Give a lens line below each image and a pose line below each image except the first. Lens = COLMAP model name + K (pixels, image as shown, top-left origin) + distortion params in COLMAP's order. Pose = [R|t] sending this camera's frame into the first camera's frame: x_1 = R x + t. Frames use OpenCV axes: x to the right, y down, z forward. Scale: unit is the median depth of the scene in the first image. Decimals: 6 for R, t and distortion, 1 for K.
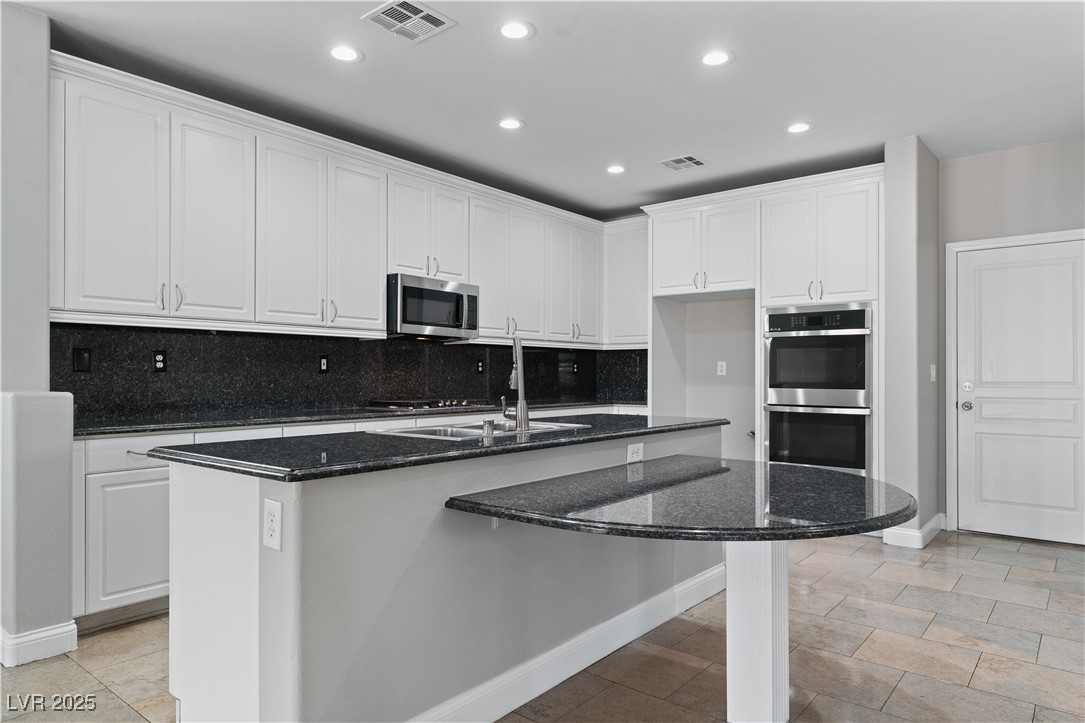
lens RADIAL K [[663.8, 0, 542.5], [0, 663.8, 361.5], [0, 0, 1]] dist [0.003332, 0.001079]
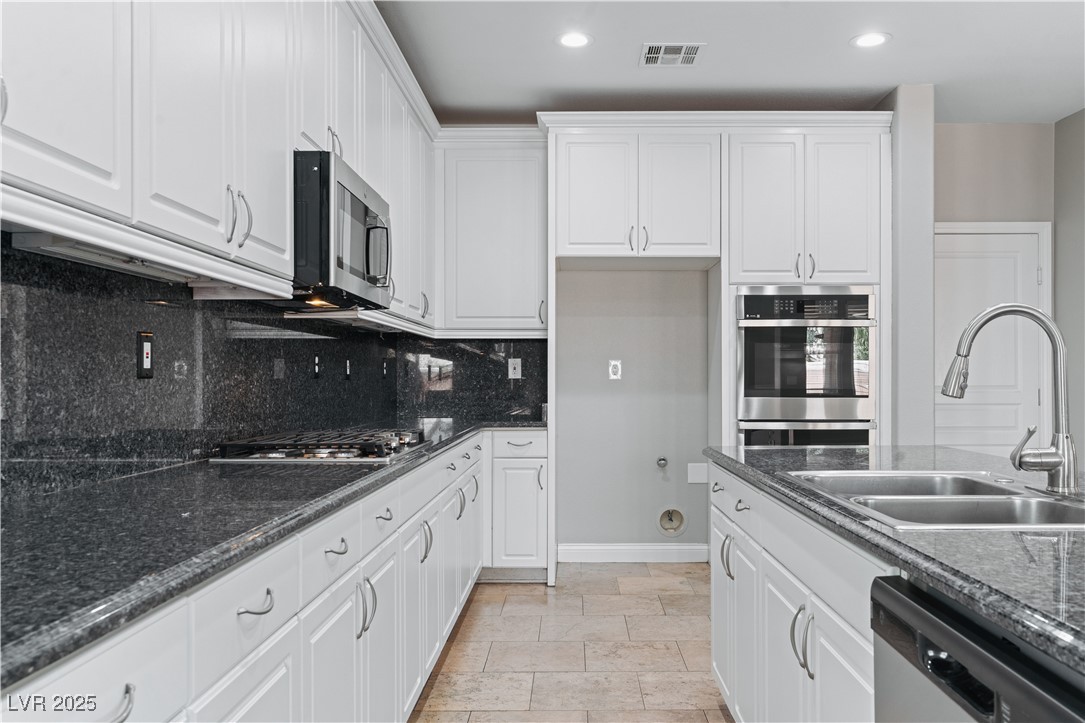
lens RADIAL K [[854.9, 0, 545.5], [0, 854.9, 377.2], [0, 0, 1]] dist [-0.000491, 0.000248]
pose [[0.786659, -0.002074, 0.617384, -0.402216], [-0.010414, 0.999808, 0.016628, 0.005216], [-0.617300, -0.019510, 0.786486, 0.409074]]
